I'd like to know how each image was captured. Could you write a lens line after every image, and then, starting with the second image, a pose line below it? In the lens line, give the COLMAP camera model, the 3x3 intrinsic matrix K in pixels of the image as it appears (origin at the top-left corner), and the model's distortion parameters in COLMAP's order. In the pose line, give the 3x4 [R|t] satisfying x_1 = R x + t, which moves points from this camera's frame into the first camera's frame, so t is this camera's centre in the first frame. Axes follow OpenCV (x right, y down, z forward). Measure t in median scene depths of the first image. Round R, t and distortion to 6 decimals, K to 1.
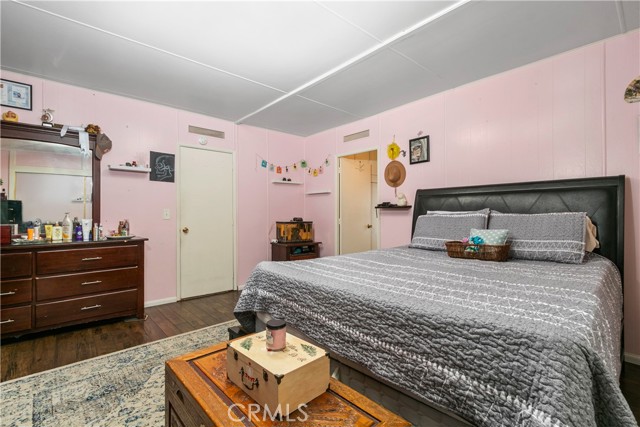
lens RADIAL K [[298.9, 0, 320.0], [0, 298.9, 213.8], [0, 0, 1]] dist [0.002763, 0.000206]
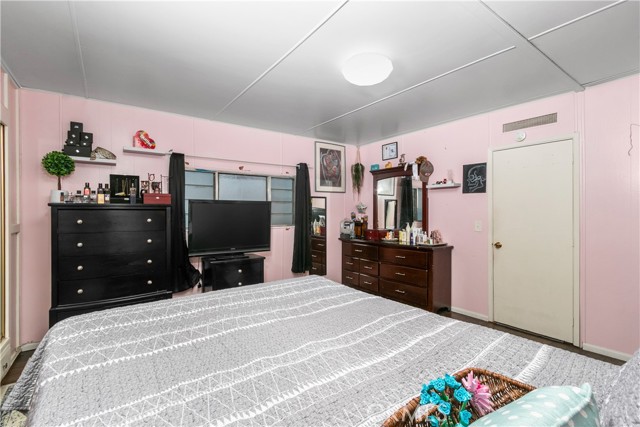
lens RADIAL K [[298.9, 0, 320.0], [0, 298.9, 213.8], [0, 0, 1]] dist [0.002763, 0.000206]
pose [[-0.104532, 0.002527, -0.994518, 0.509599], [0.002079, 0.999995, 0.002323, -0.043045], [0.994519, -0.001825, -0.104537, 0.600211]]
